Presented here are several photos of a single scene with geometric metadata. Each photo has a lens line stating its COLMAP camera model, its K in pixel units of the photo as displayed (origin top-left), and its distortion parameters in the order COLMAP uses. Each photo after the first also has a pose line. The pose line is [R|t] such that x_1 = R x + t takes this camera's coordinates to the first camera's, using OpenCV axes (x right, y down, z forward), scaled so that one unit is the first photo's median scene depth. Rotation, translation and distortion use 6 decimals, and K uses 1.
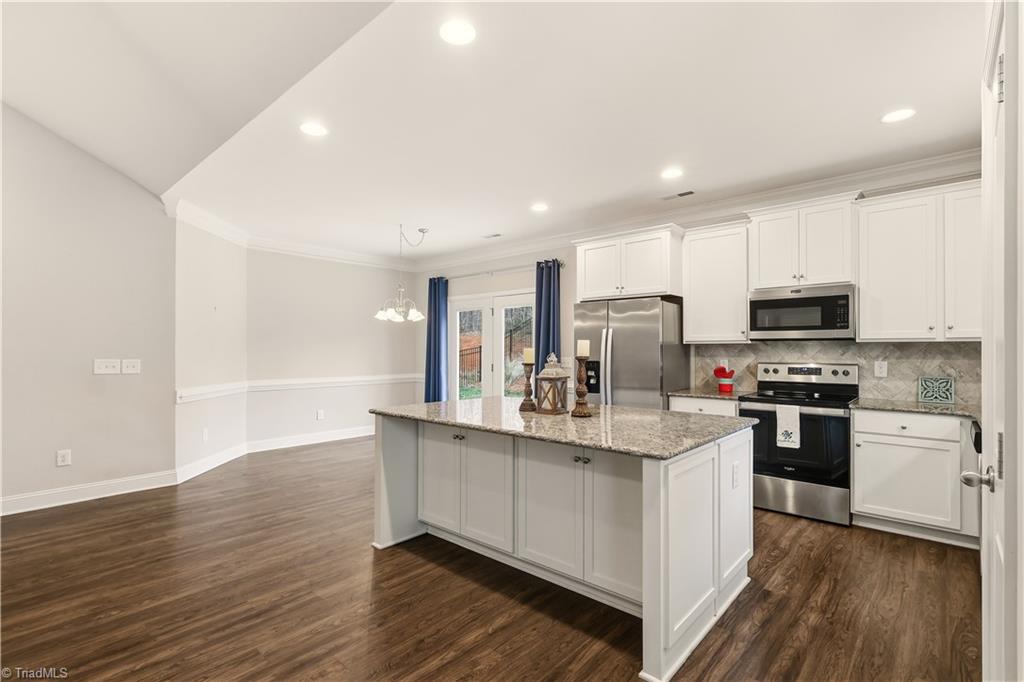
lens RADIAL K [[478.6, 0, 508.3], [0, 478.6, 344.7], [0, 0, 1]] dist [0.004250, 0.000198]
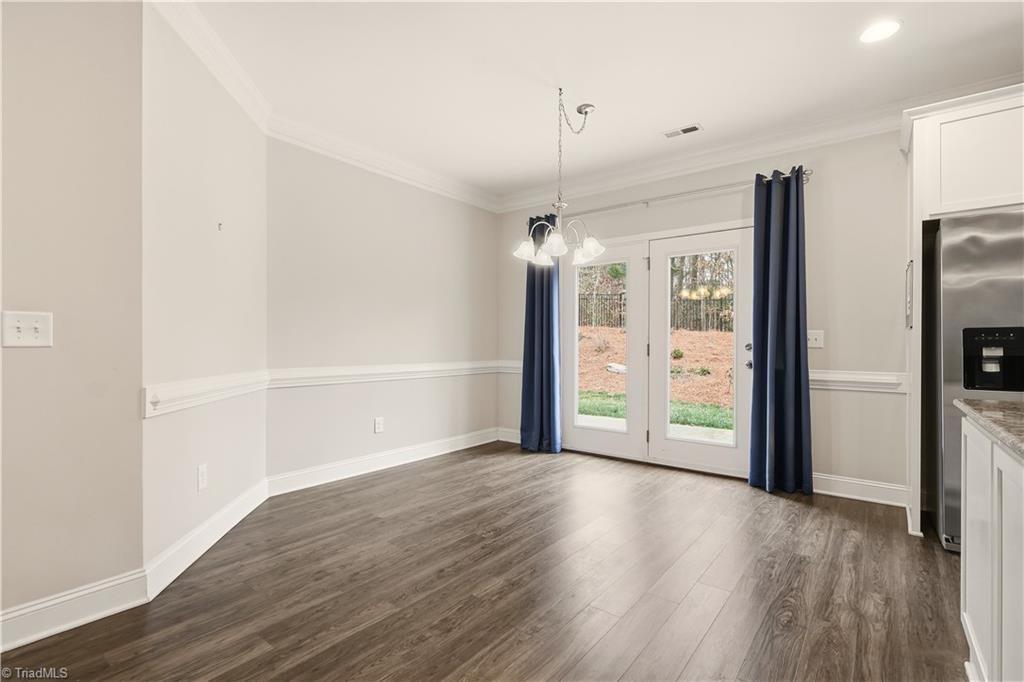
lens RADIAL K [[478.6, 0, 508.3], [0, 478.6, 344.7], [0, 0, 1]] dist [0.004250, 0.000198]
pose [[0.997596, 0.003077, 0.069229, -0.450934], [-0.003948, 0.999915, 0.012449, 0.056699], [-0.069184, -0.012692, 0.997523, 0.622255]]
